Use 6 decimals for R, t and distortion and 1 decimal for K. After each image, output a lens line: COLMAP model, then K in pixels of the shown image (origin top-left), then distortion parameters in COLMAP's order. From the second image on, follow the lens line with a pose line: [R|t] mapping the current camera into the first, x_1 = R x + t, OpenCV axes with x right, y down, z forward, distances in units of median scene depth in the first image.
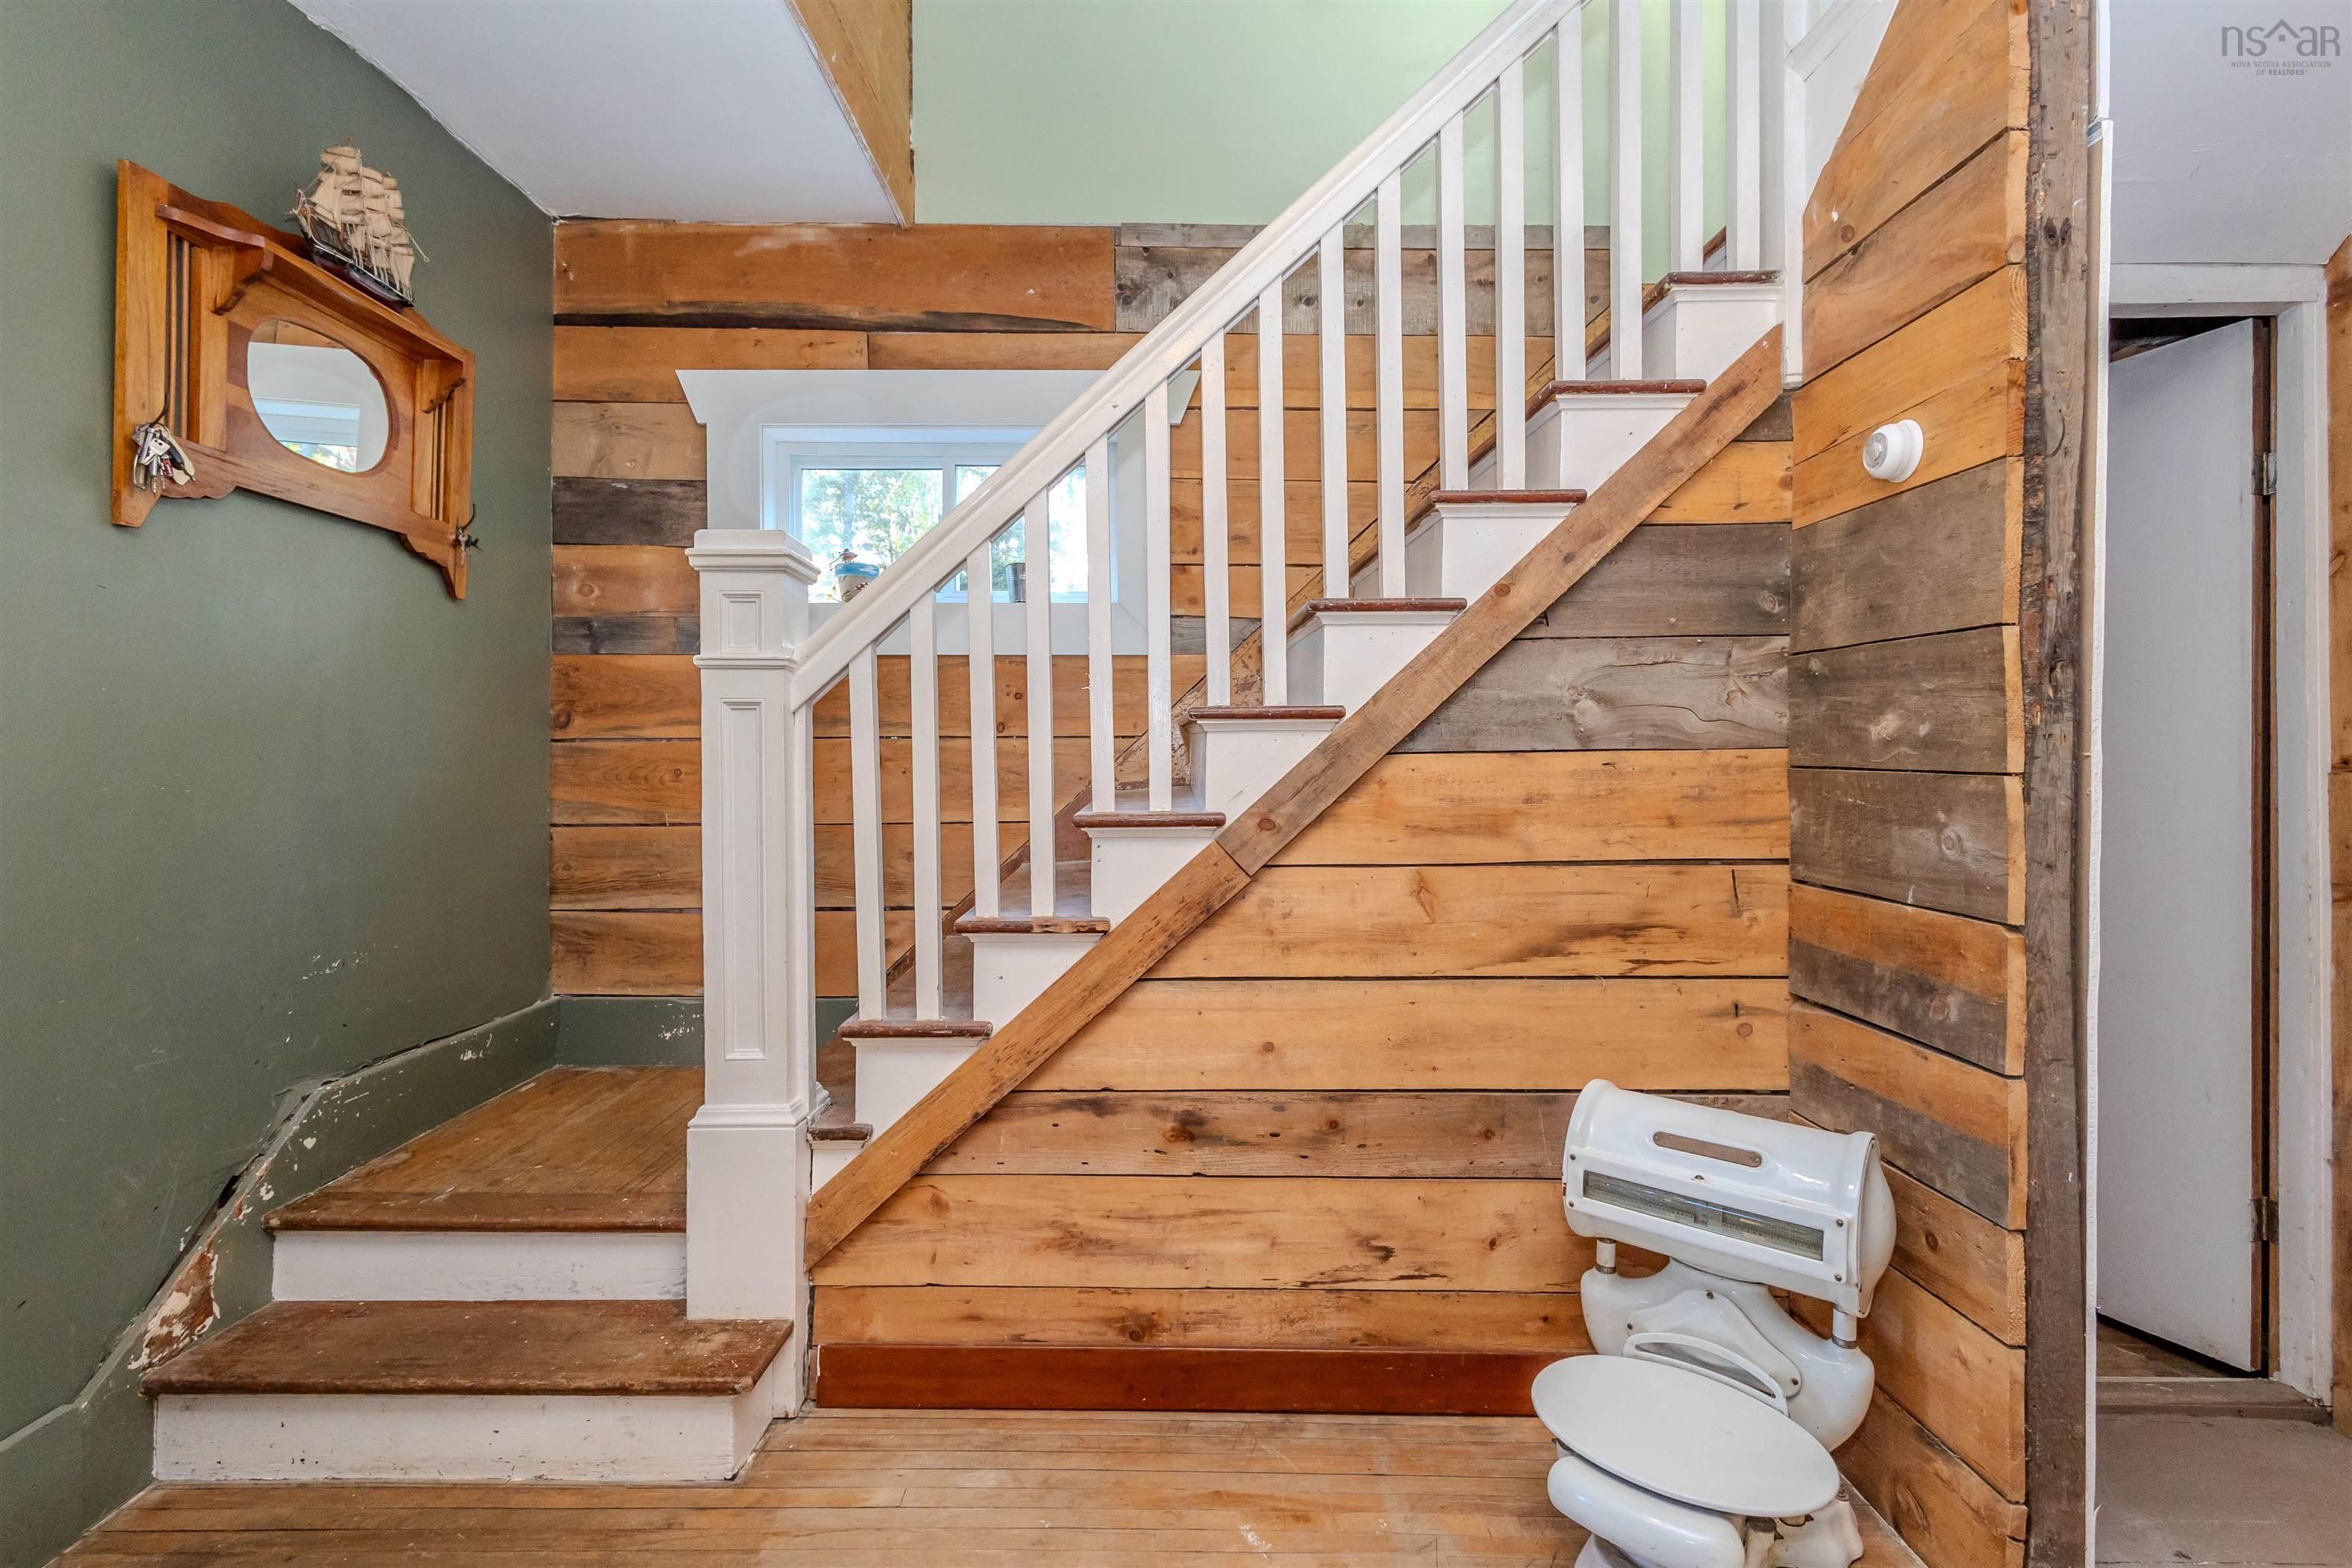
lens RADIAL K [[1141.2, 0, 1156.3], [0, 1141.2, 775.2], [0, 0, 1]] dist [0.009637, 0.000370]
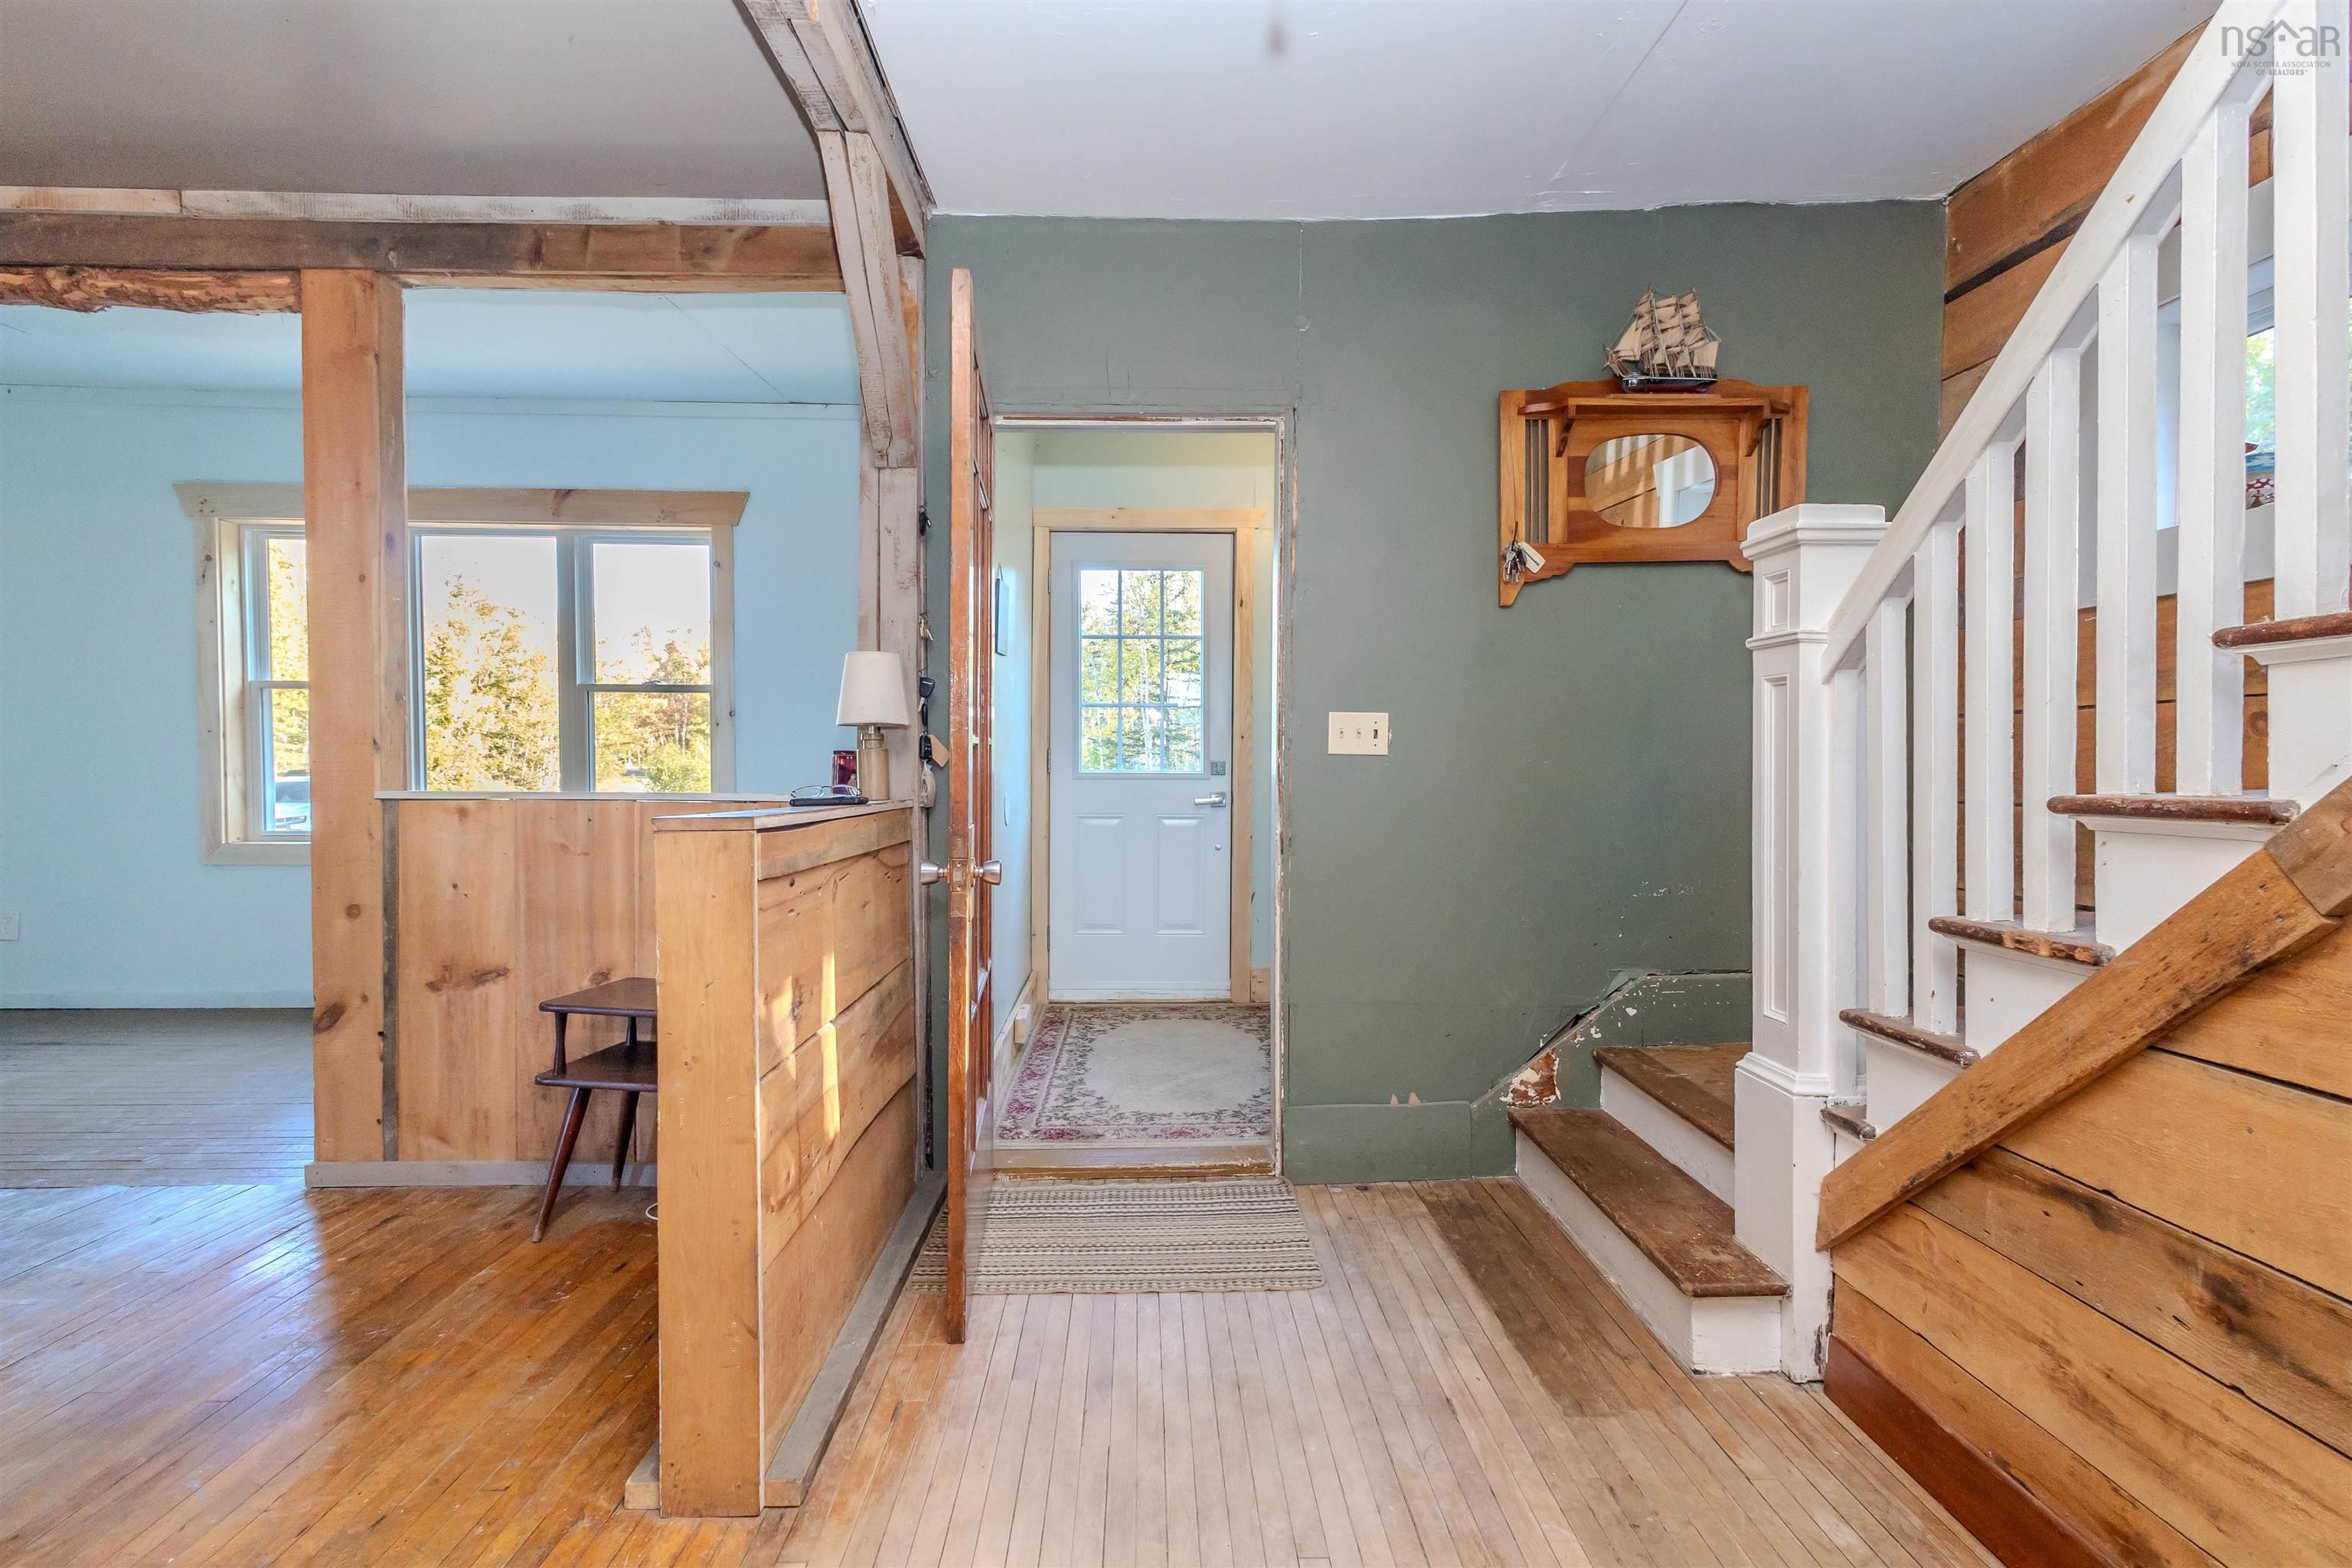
lens RADIAL K [[1141.2, 0, 1160.7], [0, 1141.2, 778.5], [0, 0, 1]] dist [0.009637, 0.000370]
pose [[-0.020922, 0.013245, -0.999693, 0.683366], [-0.000158, 0.999912, 0.013251, 0.013739], [0.999781, 0.000436, -0.020918, 0.448468]]
